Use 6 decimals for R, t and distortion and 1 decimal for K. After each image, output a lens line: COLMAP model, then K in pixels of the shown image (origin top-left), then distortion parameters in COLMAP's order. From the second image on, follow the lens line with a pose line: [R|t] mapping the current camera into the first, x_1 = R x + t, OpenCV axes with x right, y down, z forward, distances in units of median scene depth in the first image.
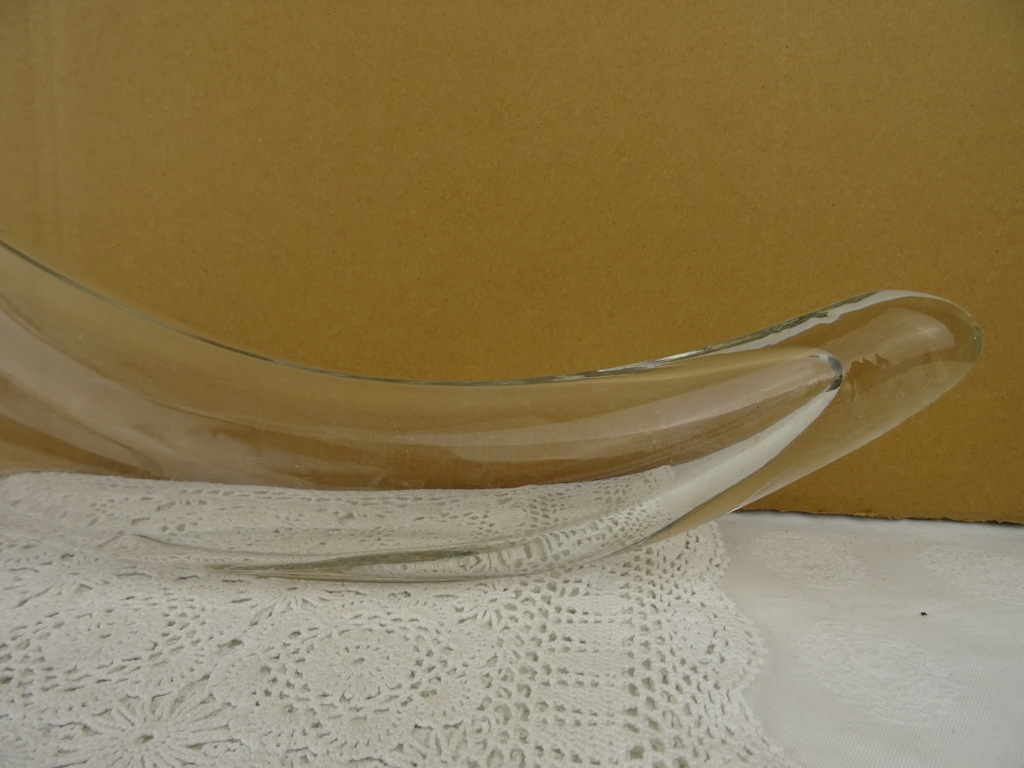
lens RADIAL K [[727.2, 0, 512.0], [0, 727.2, 384.0], [0, 0, 1]] dist [0.001940, -0.005432]
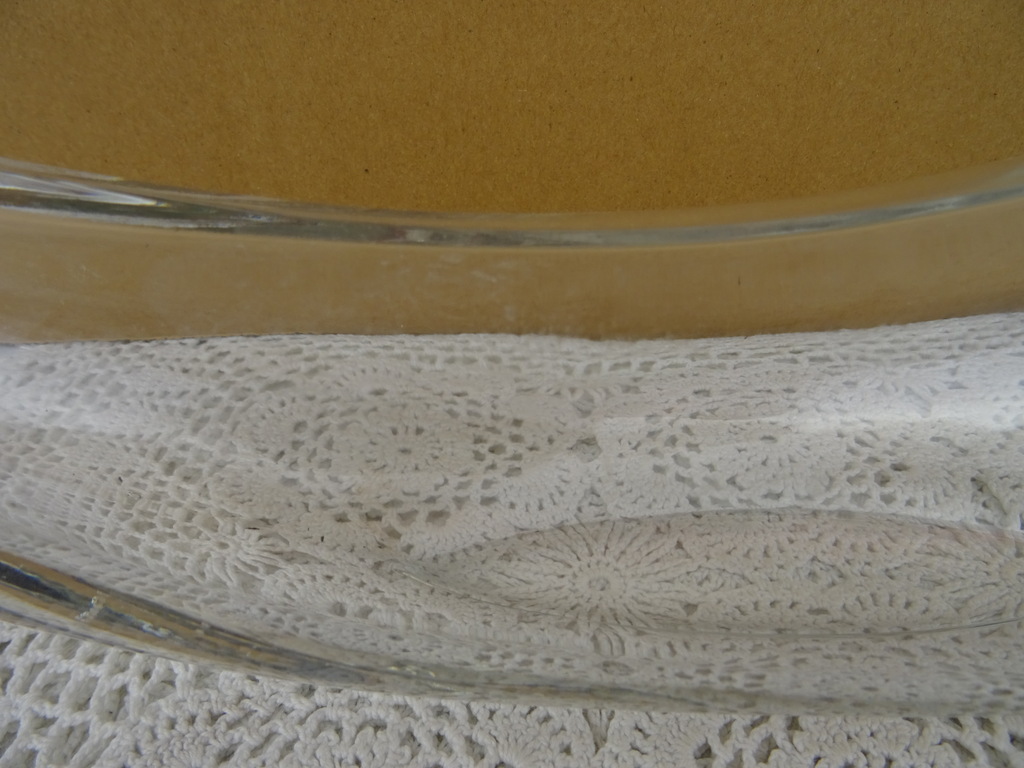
lens RADIAL K [[716.3, 0, 499.3], [0, 716.3, 379.0], [0, 0, 1]] dist [-0.006155, 0.001708]
pose [[0.992331, -0.090480, 0.084214, -0.577396], [0.040518, 0.881768, 0.469939, -0.097015], [-0.116777, -0.462923, 0.878672, 0.535506]]
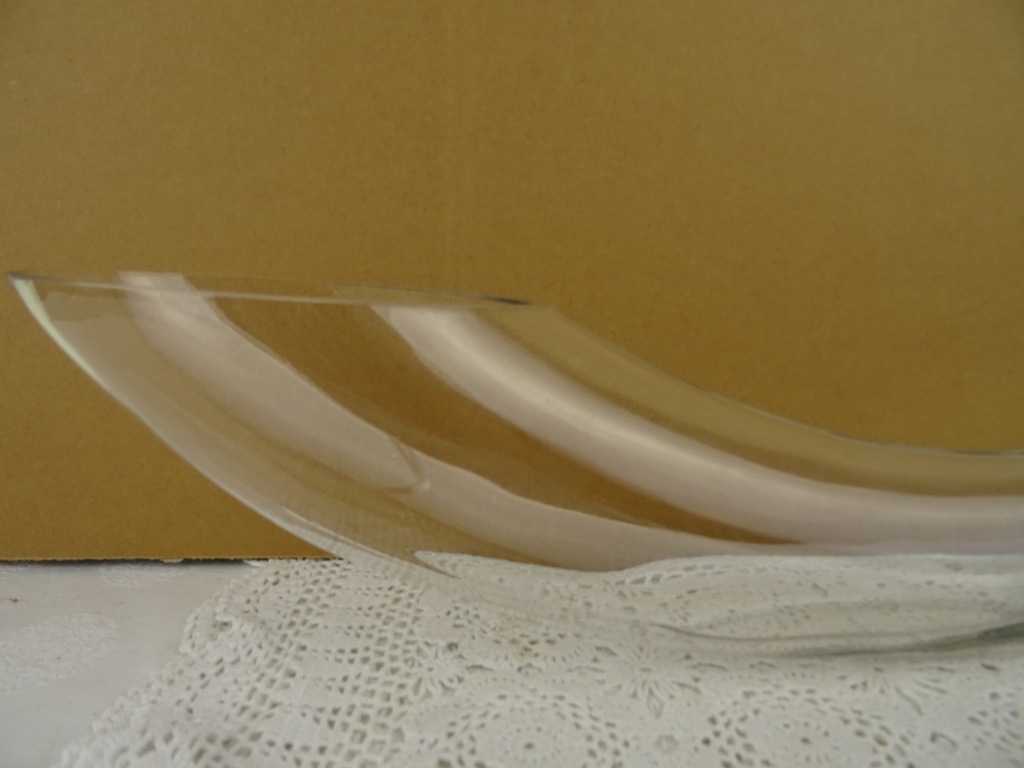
lens RADIAL K [[727.2, 0, 512.0], [0, 727.2, 384.0], [0, 0, 1]] dist [0.001940, -0.005432]
pose [[0.990394, -0.019680, 0.136864, -0.743842], [0.024704, 0.999078, -0.035107, -0.064001], [-0.136047, 0.038151, 0.989968, 0.073538]]
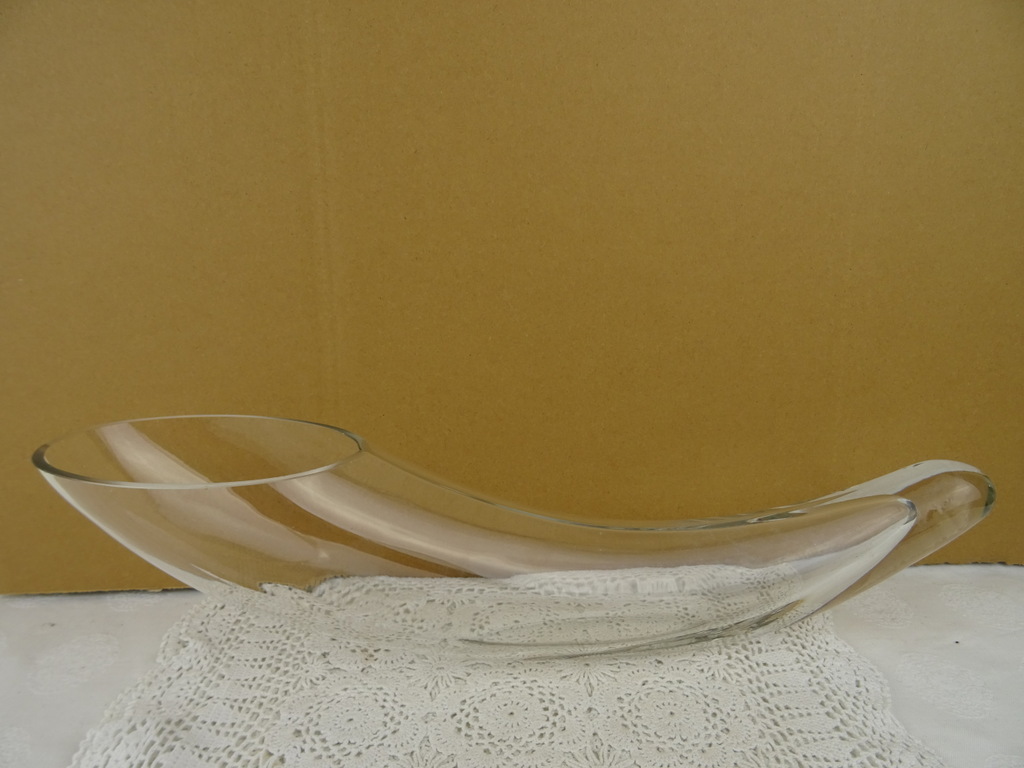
lens RADIAL K [[732.5, 0, 514.2], [0, 732.5, 381.8], [0, 0, 1]] dist [-0.001344, 0.000307]
pose [[0.991189, -0.056512, 0.119793, -0.498059], [0.049564, 0.996955, 0.060206, -0.352125], [-0.122830, -0.053739, 0.990972, -0.420401]]
